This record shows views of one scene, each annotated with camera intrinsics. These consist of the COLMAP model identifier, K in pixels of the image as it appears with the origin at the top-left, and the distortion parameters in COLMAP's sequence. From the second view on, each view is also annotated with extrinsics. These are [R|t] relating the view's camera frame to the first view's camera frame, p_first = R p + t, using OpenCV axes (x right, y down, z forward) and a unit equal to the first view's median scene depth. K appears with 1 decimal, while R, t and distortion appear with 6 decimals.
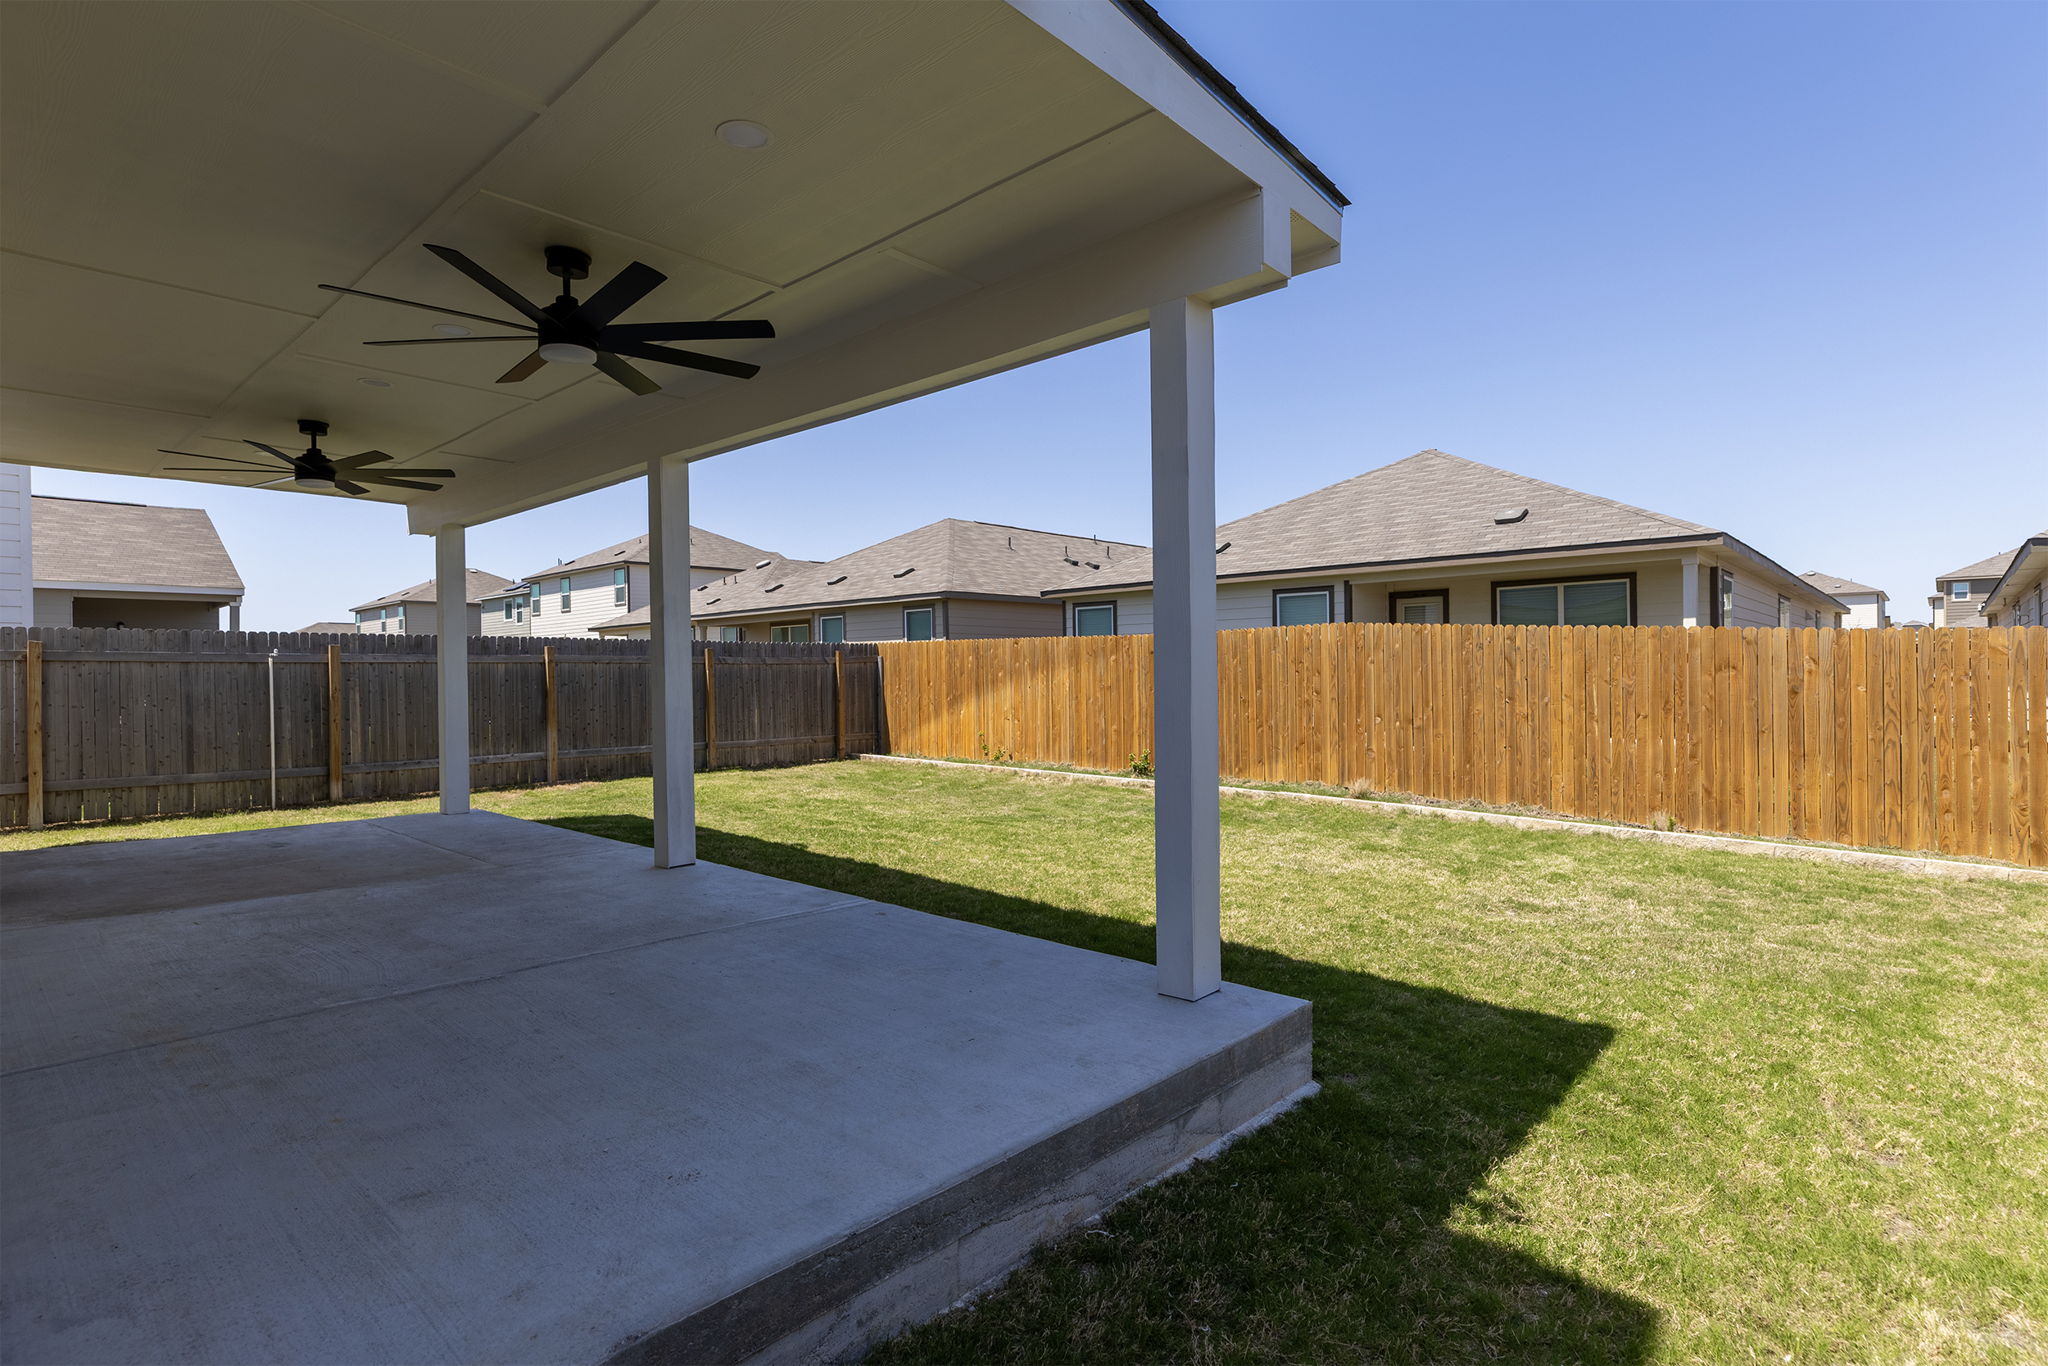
lens RADIAL K [[990.2, 0, 1026.5], [0, 990.2, 681.2], [0, 0, 1]] dist [-0.010229, -0.000052]
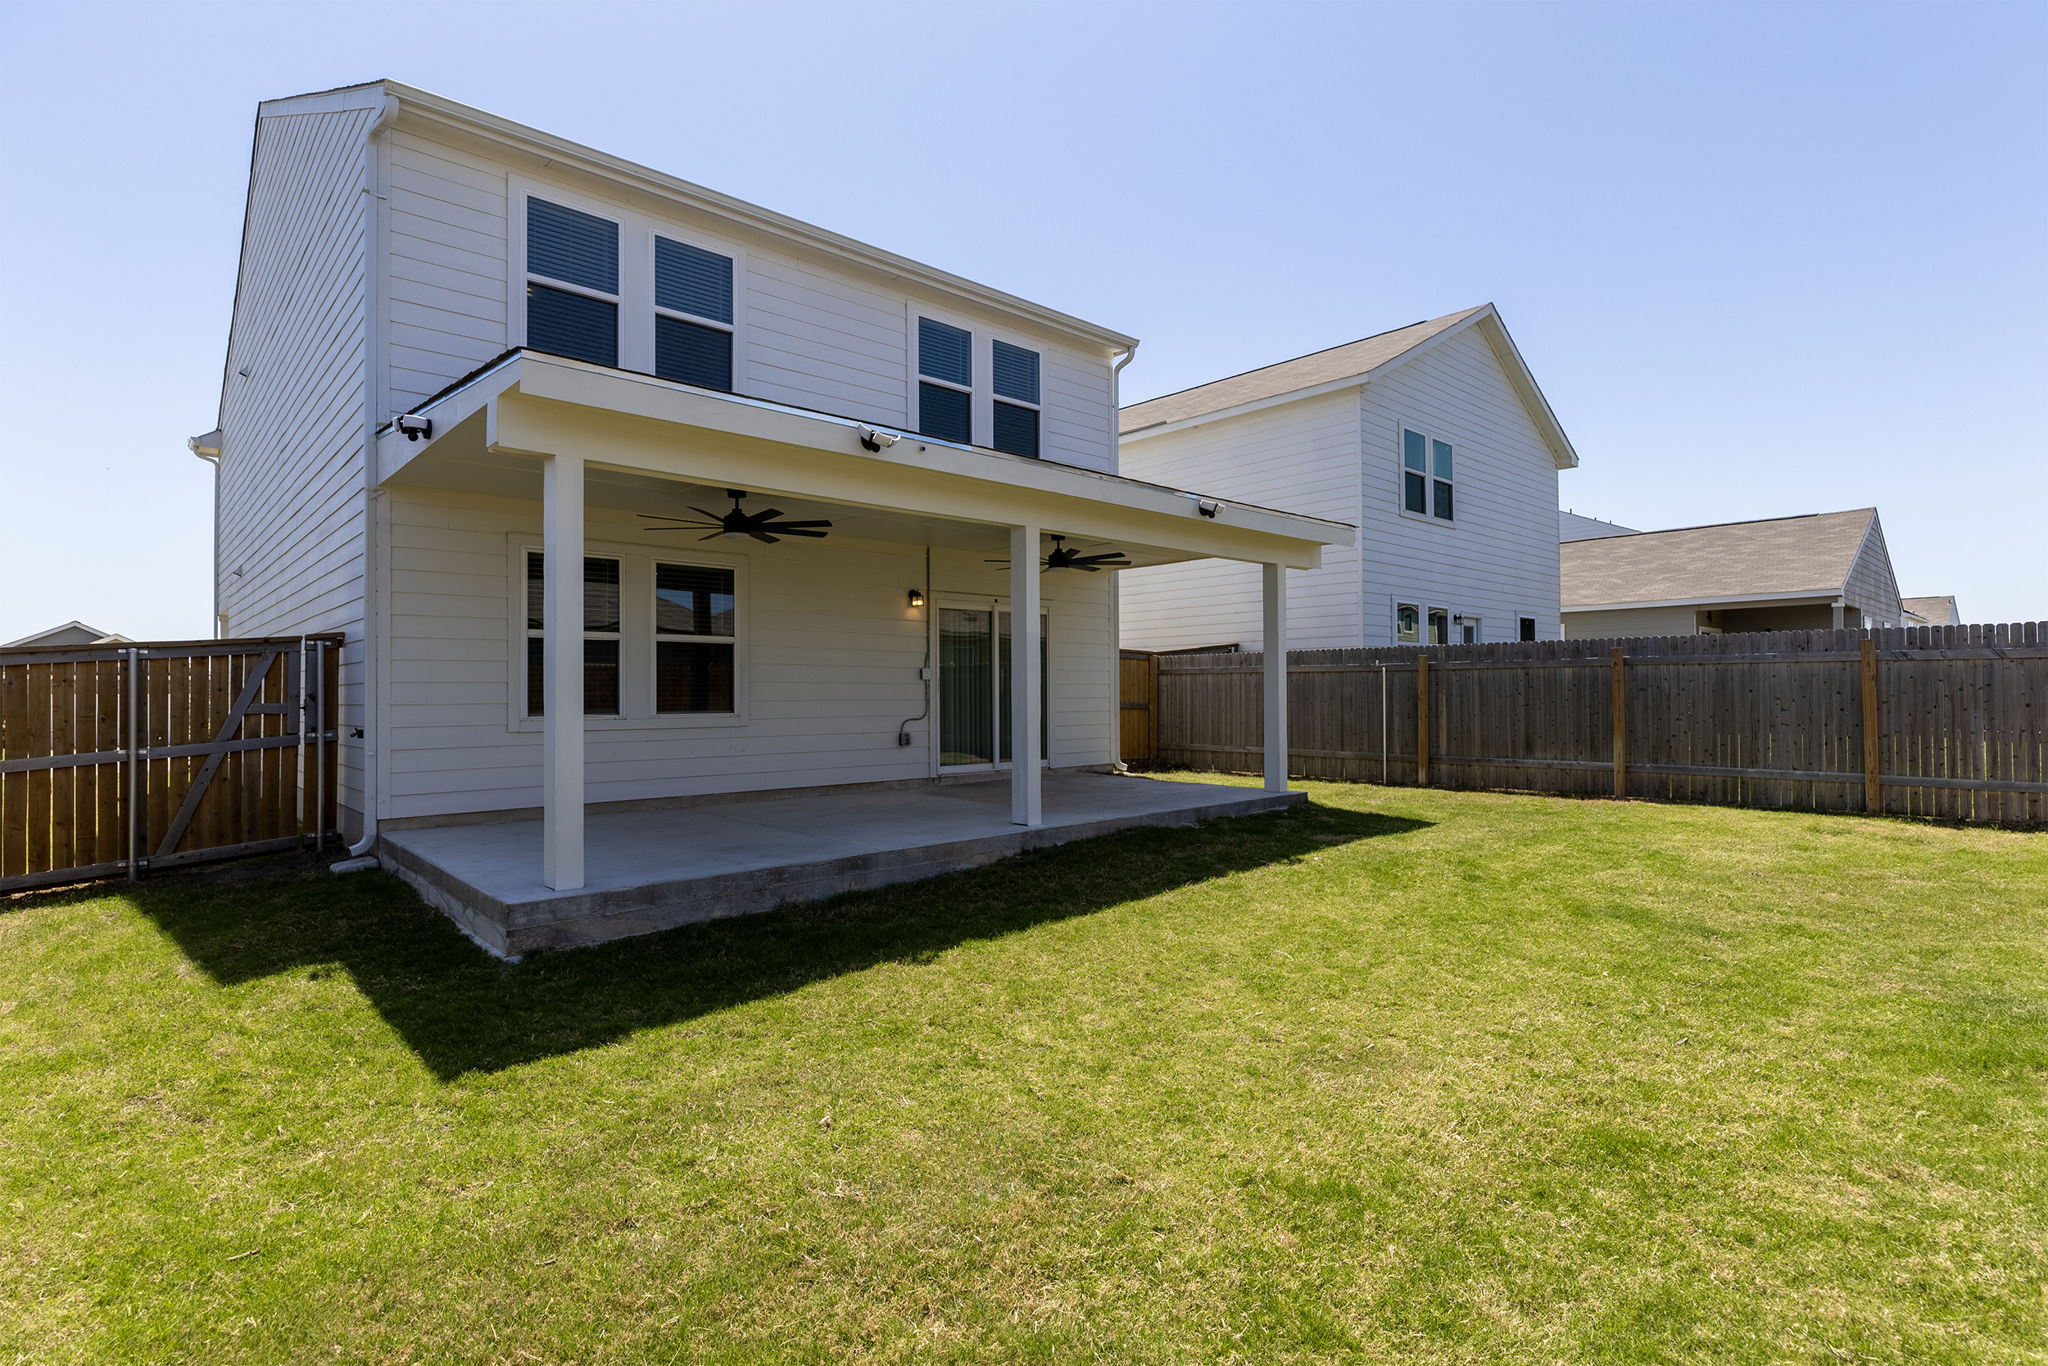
lens RADIAL K [[1028.2, 0, 1032.0], [0, 1028.2, 675.2], [0, 0, 1]] dist [0.001823, 0.000276]
pose [[-0.091772, -0.005718, -0.995764, 0.575201], [0.001666, 0.999981, -0.005896, -0.005531], [0.995779, -0.002200, -0.091761, 0.623993]]
